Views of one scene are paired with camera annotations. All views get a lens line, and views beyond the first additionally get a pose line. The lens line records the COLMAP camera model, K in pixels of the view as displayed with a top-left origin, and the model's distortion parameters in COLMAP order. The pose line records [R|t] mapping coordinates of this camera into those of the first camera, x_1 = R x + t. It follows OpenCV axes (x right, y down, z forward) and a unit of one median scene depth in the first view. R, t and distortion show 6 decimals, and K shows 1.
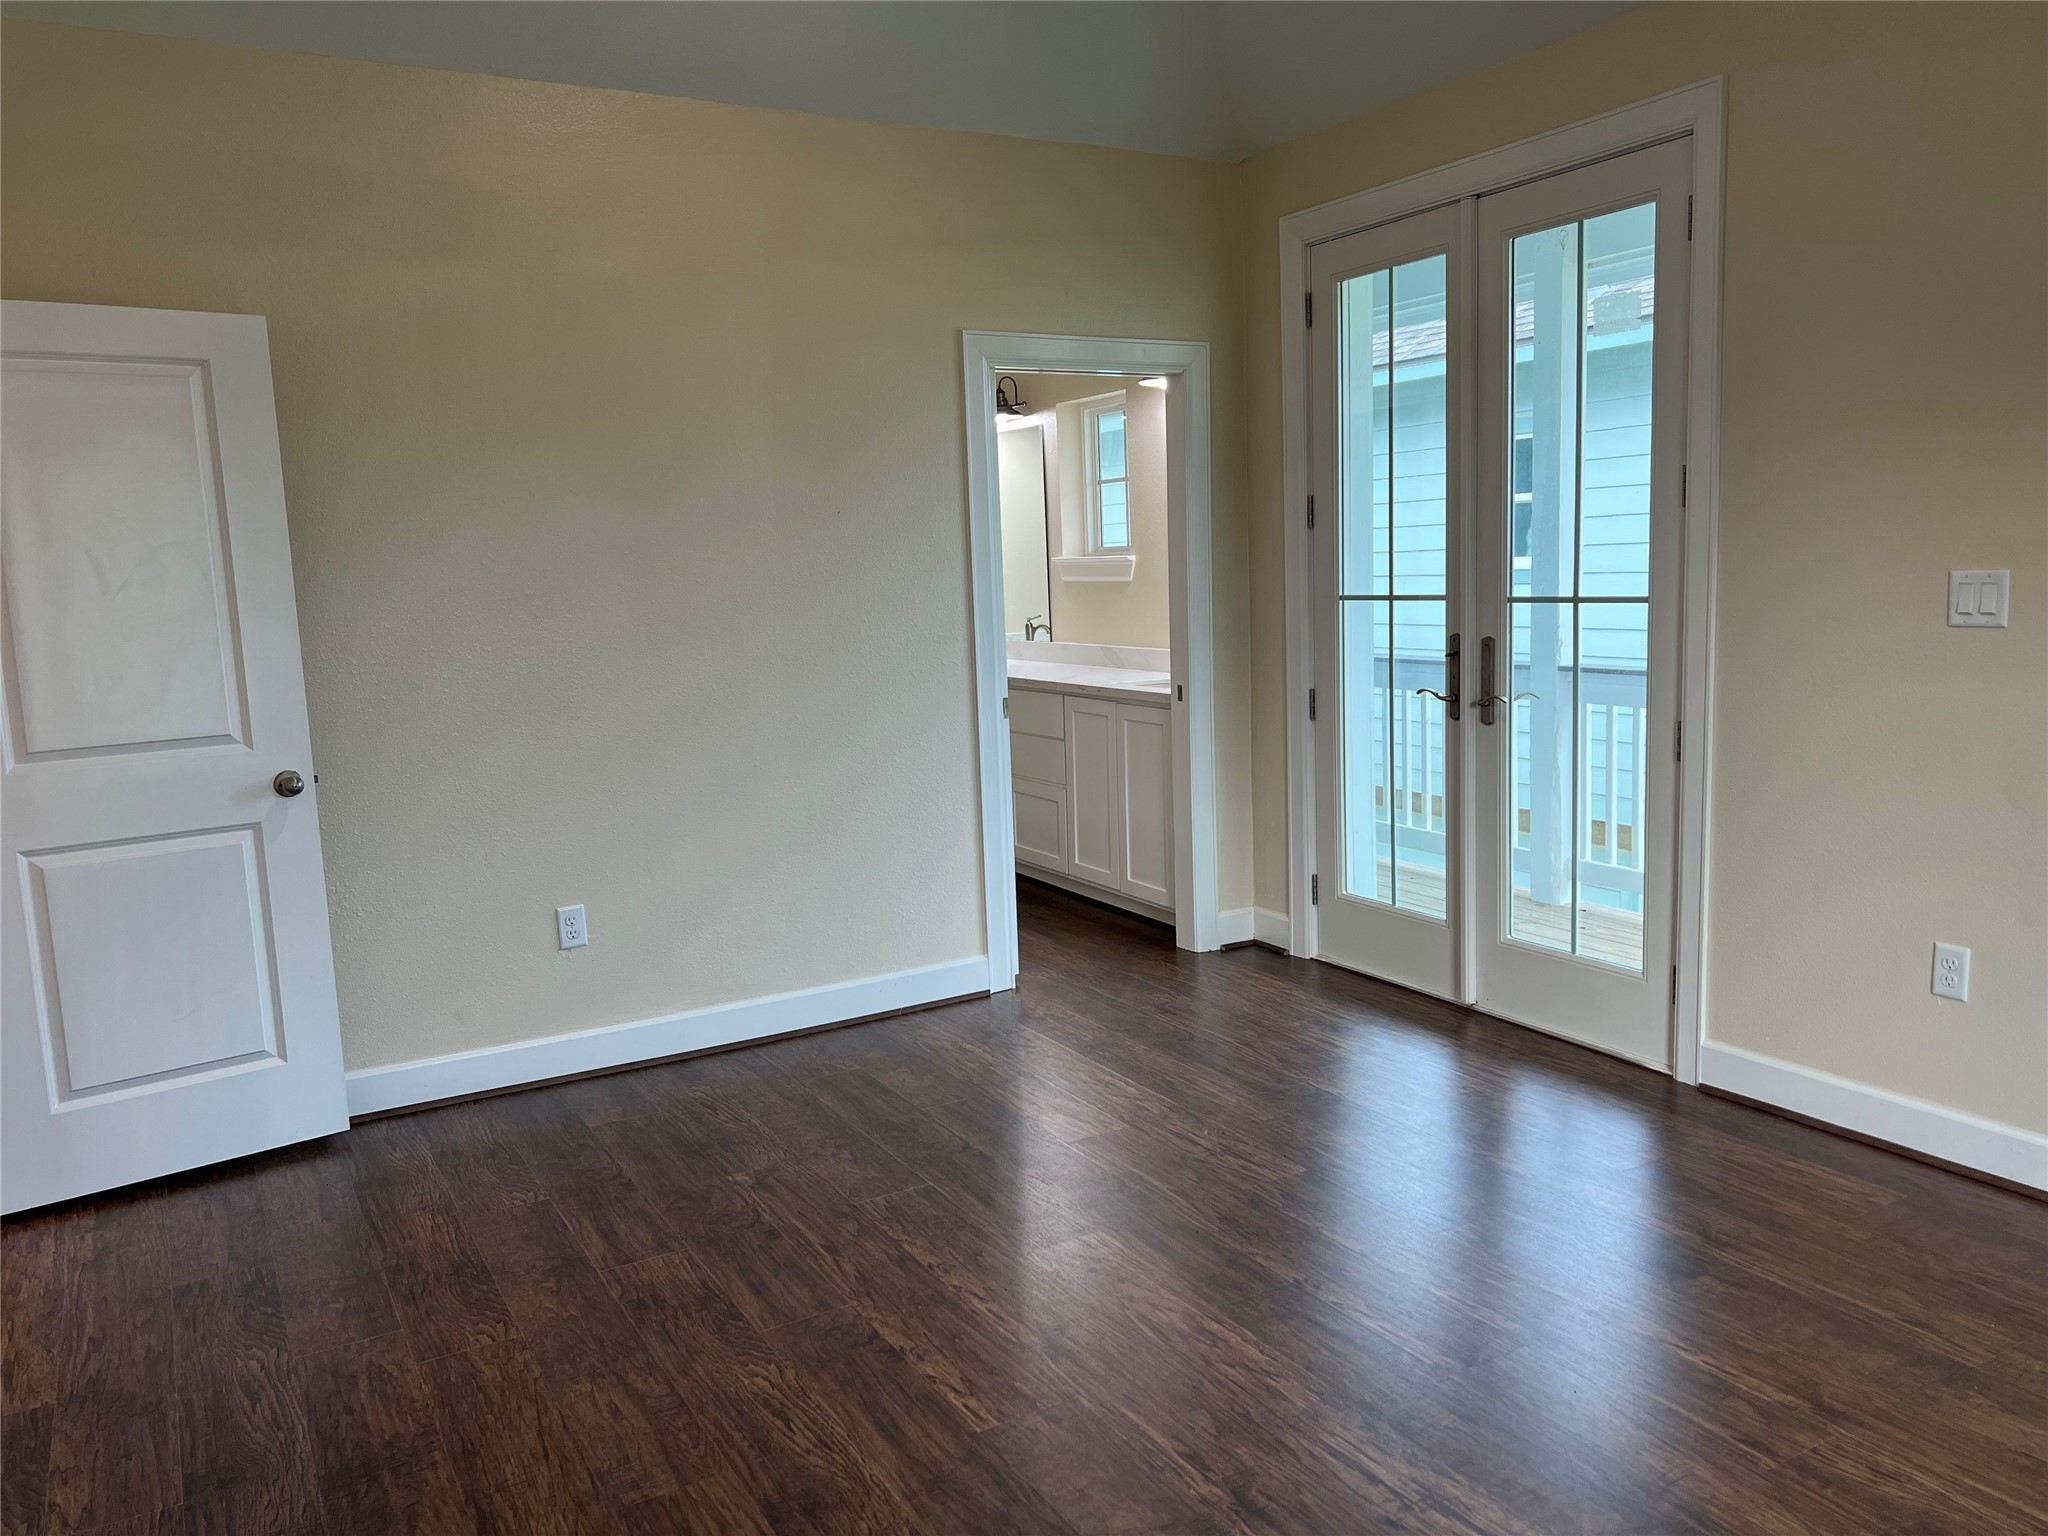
lens RADIAL K [[1529.0, 0, 1036.9], [0, 1529.0, 768.0], [0, 0, 1]] dist [0.068847, -0.085765]
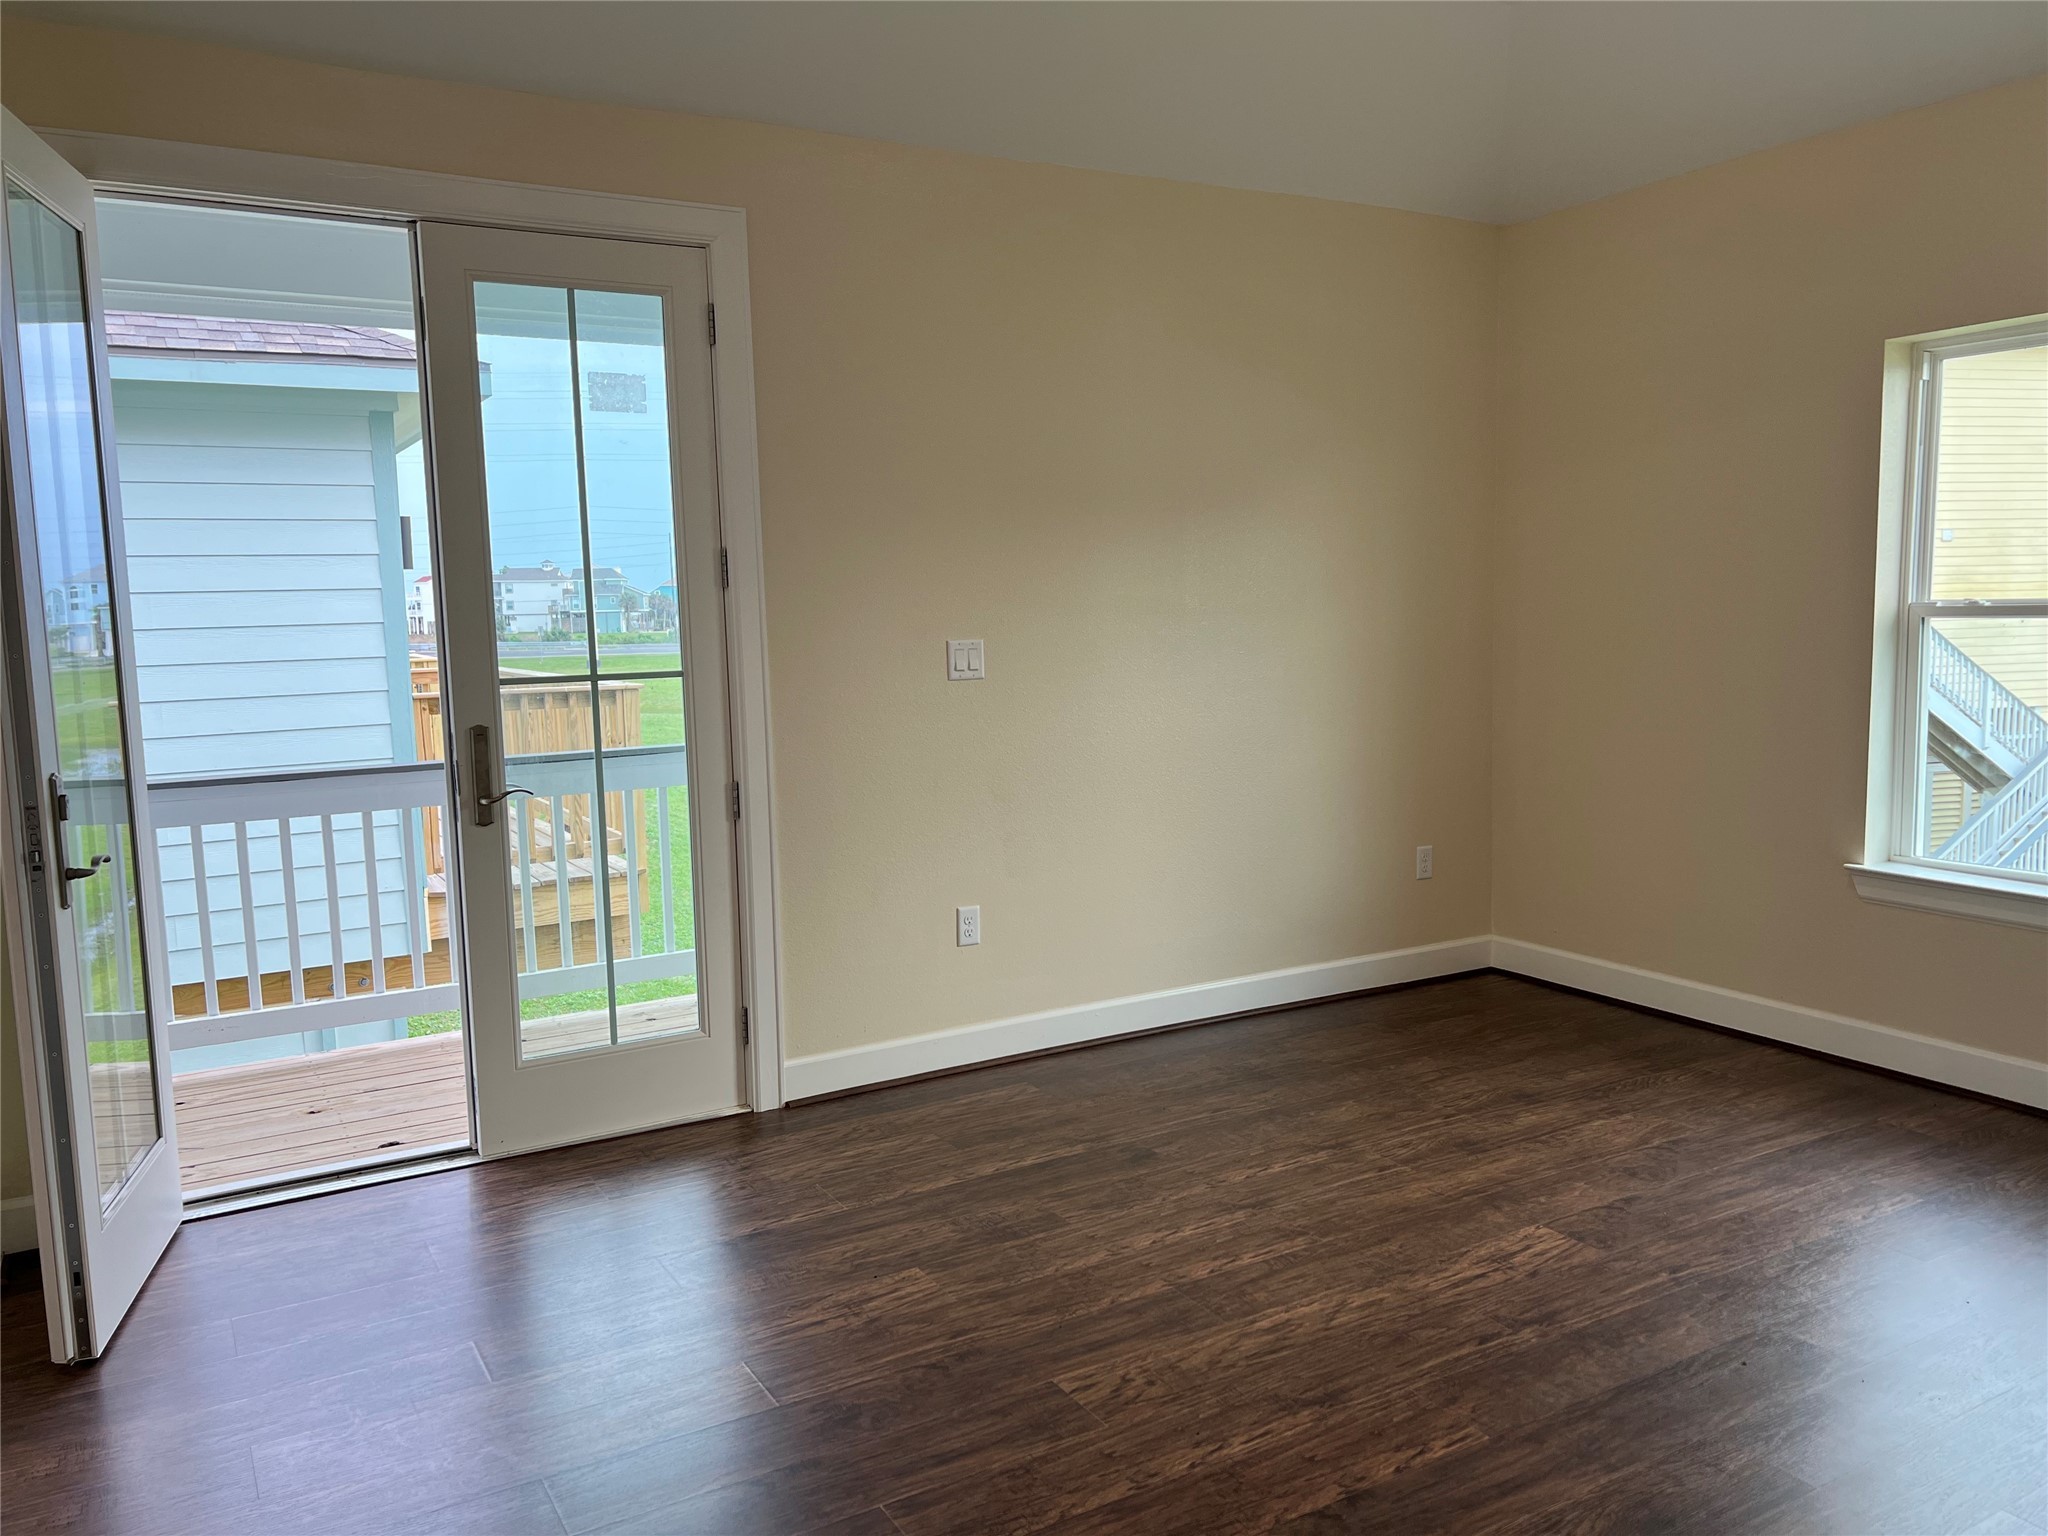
lens RADIAL K [[1534.8, 0, 1036.6], [0, 1534.8, 775.9], [0, 0, 1]] dist [0.070404, -0.090030]
pose [[-0.005182, -0.079913, 0.996788, -0.673891], [0.159255, 0.984014, 0.079717, -0.089051], [-0.987224, 0.159156, 0.007627, 0.792589]]
